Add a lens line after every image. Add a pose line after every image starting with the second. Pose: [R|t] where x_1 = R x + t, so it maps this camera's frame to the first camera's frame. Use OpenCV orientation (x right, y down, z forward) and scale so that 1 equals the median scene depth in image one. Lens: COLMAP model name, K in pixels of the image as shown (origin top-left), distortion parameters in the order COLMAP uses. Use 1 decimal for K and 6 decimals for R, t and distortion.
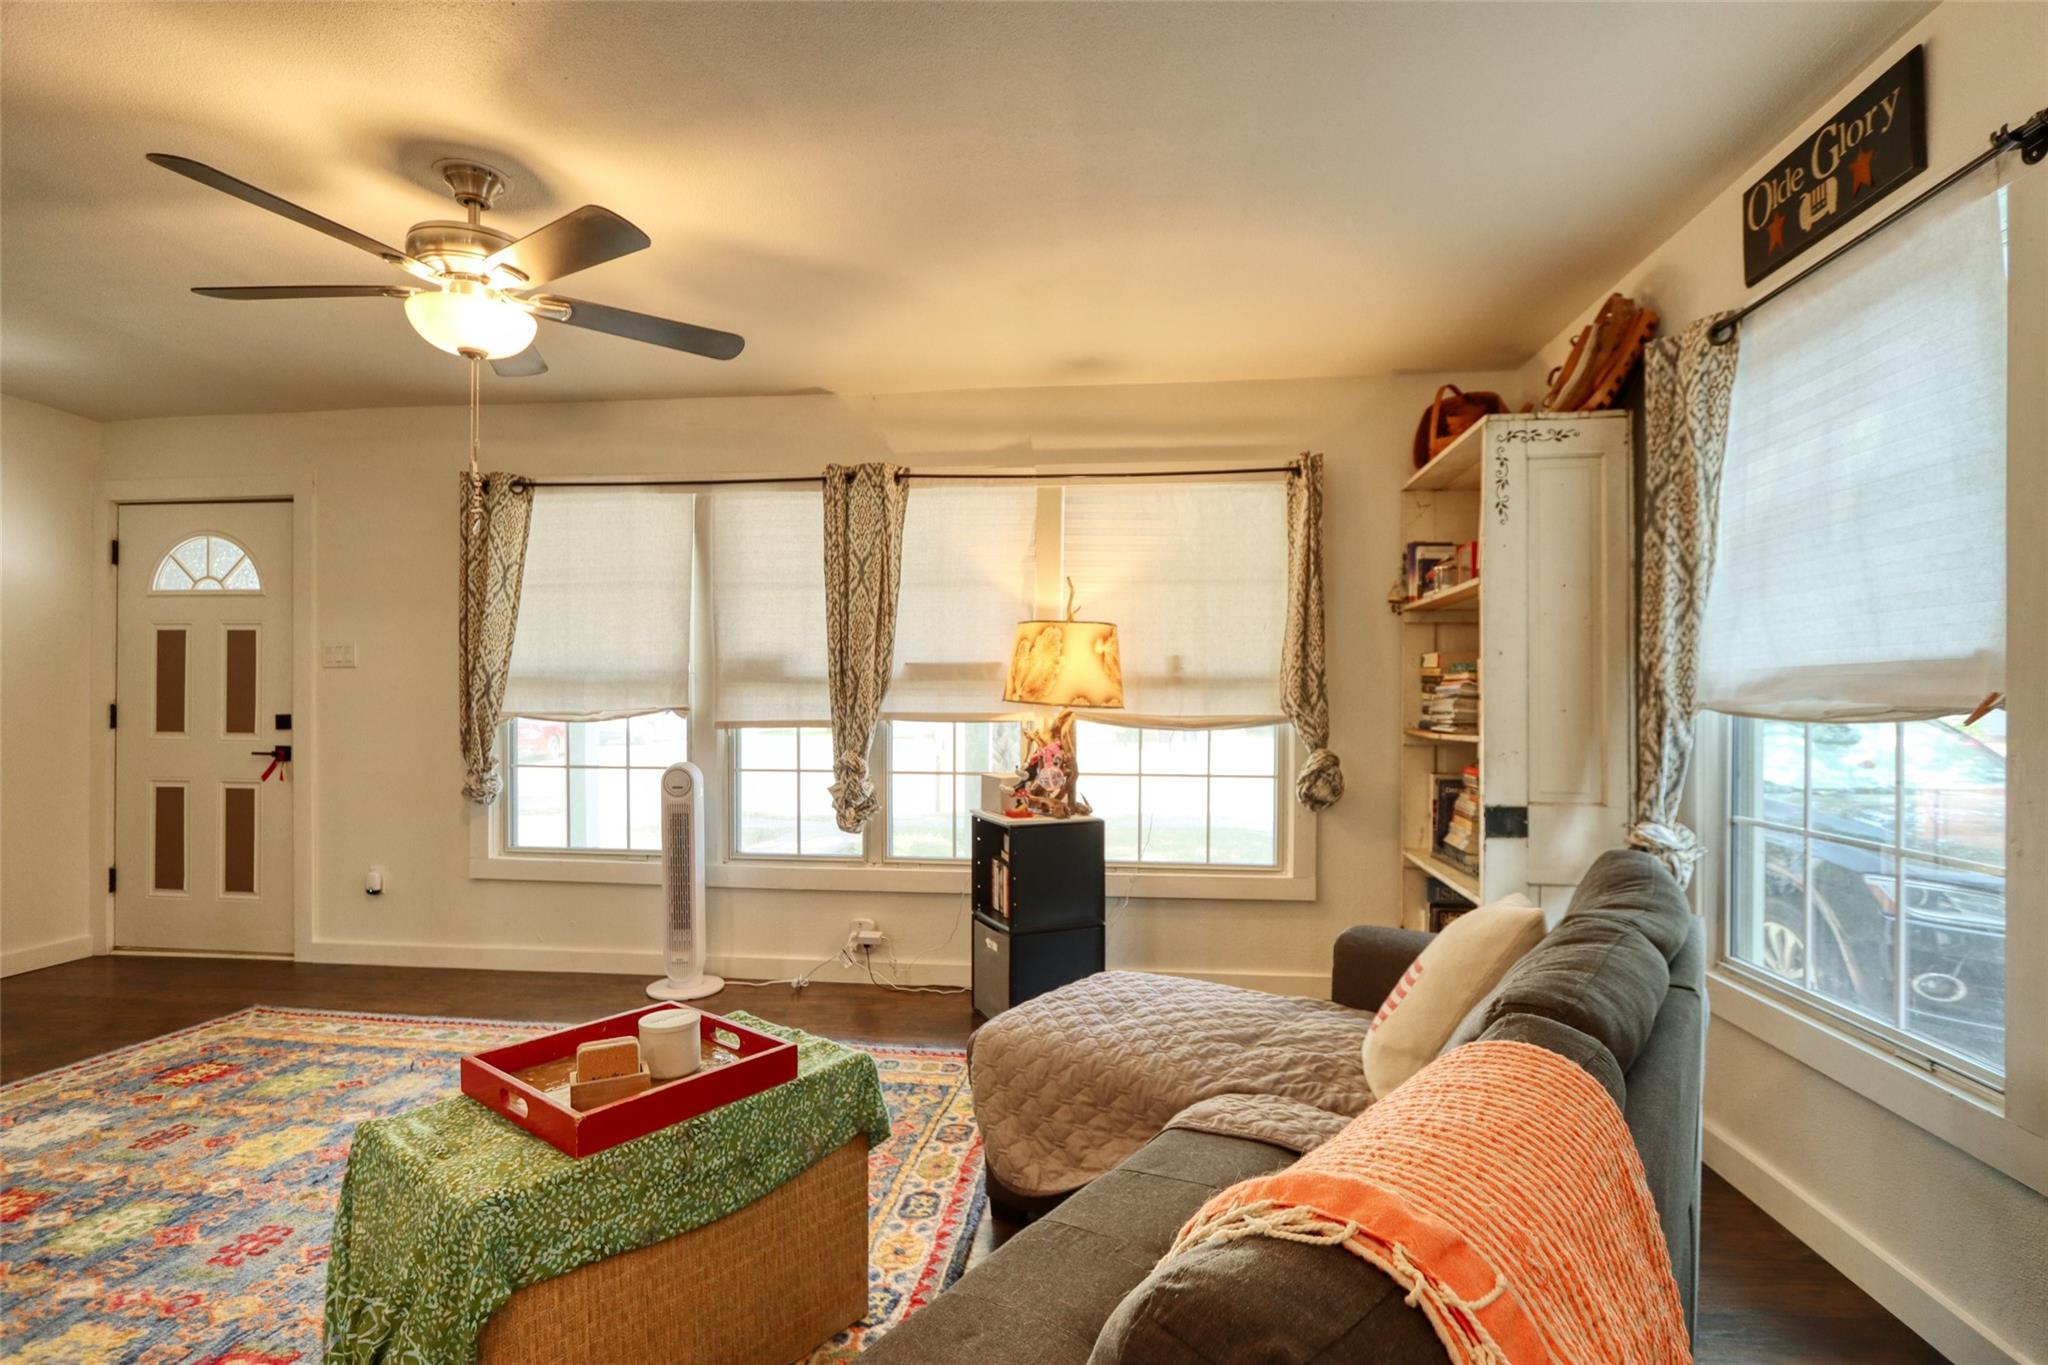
lens RADIAL K [[983.4, 0, 1030.1], [0, 983.4, 696.3], [0, 0, 1]] dist [-0.017146, 0.002879]
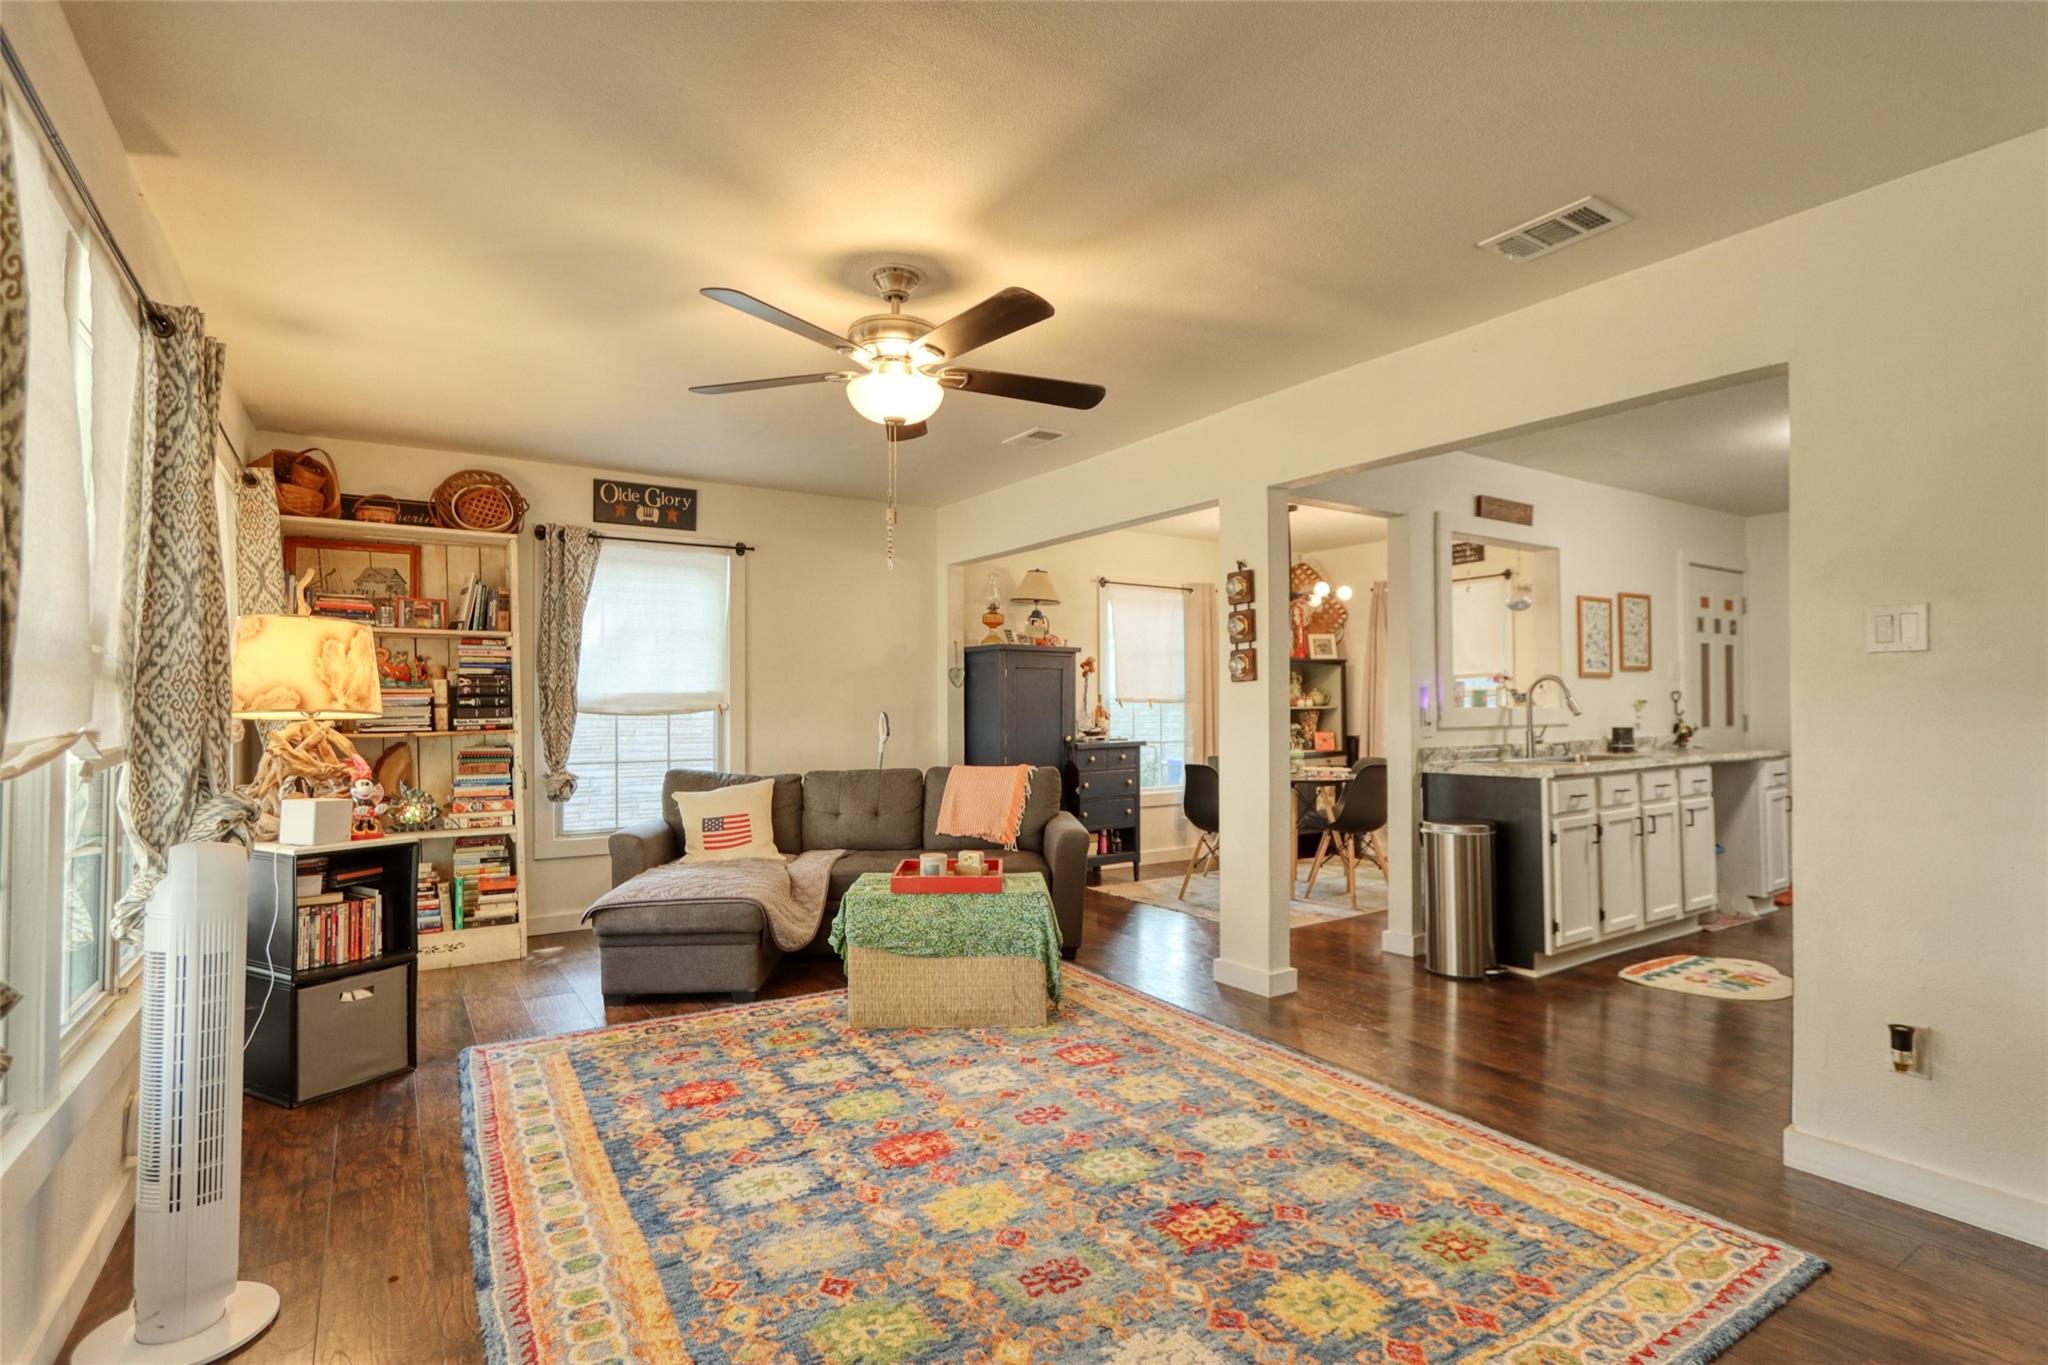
lens RADIAL K [[983.4, 0, 1028.1], [0, 983.4, 700.7], [0, 0, 1]] dist [-0.017146, 0.002879]
pose [[-0.634890, 0.003397, 0.772595, -0.966491], [-0.000781, 0.999987, -0.005039, 0.000144], [-0.772602, -0.003802, -0.634879, 0.985291]]
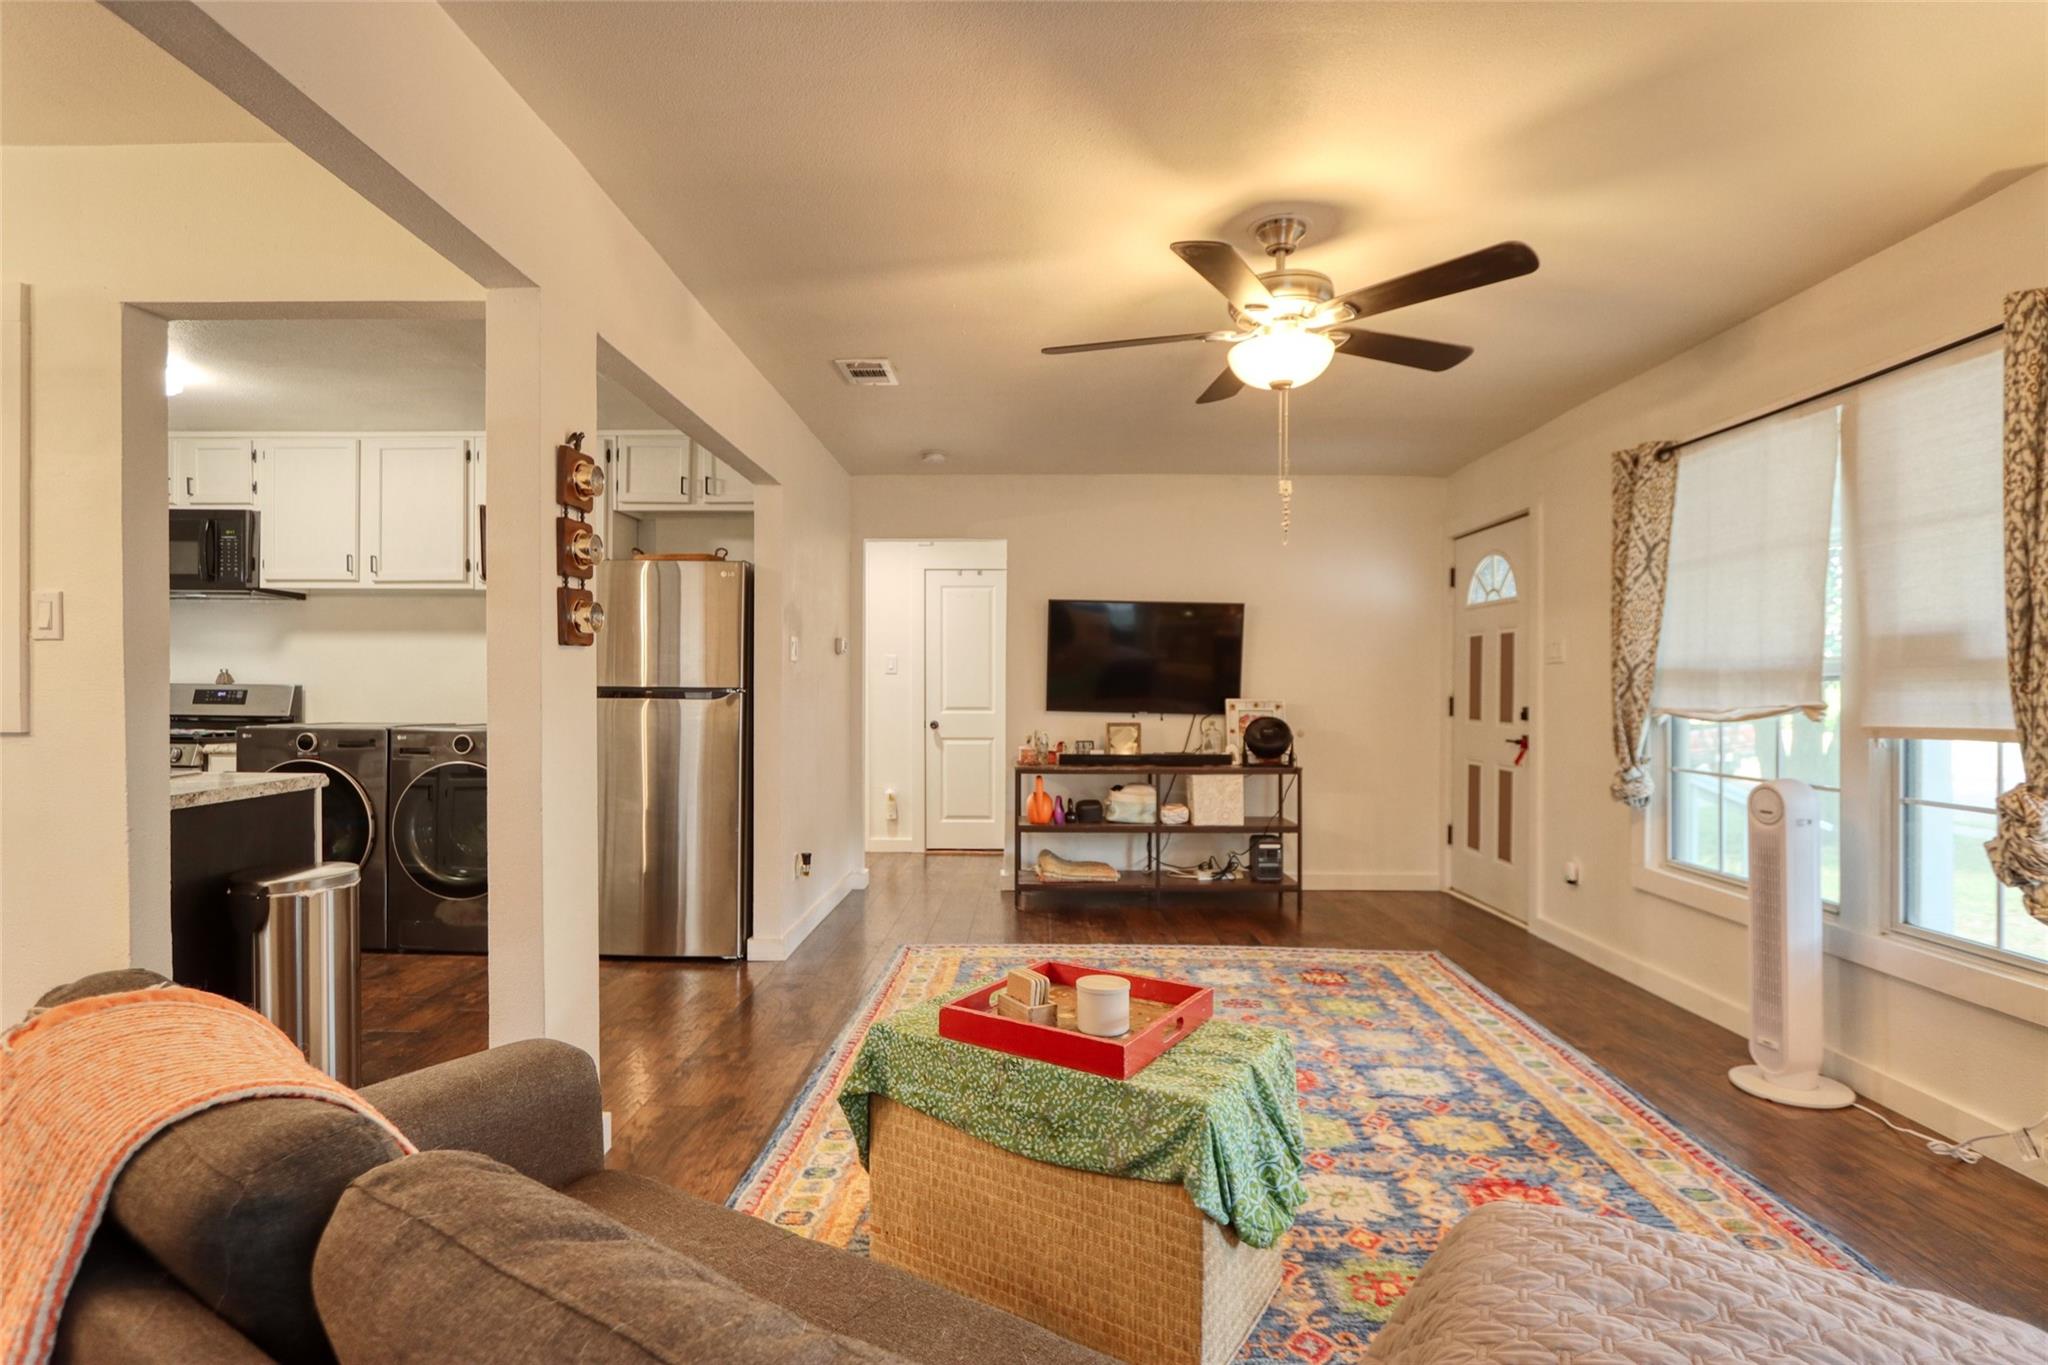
lens RADIAL K [[983.4, 0, 1029.3], [0, 983.4, 699.6], [0, 0, 1]] dist [-0.017146, 0.002879]
pose [[0.098855, 0.008270, -0.995068, 0.317215], [-0.001661, 0.999965, 0.008146, 0.002083], [0.995100, 0.000848, 0.098865, 0.360105]]
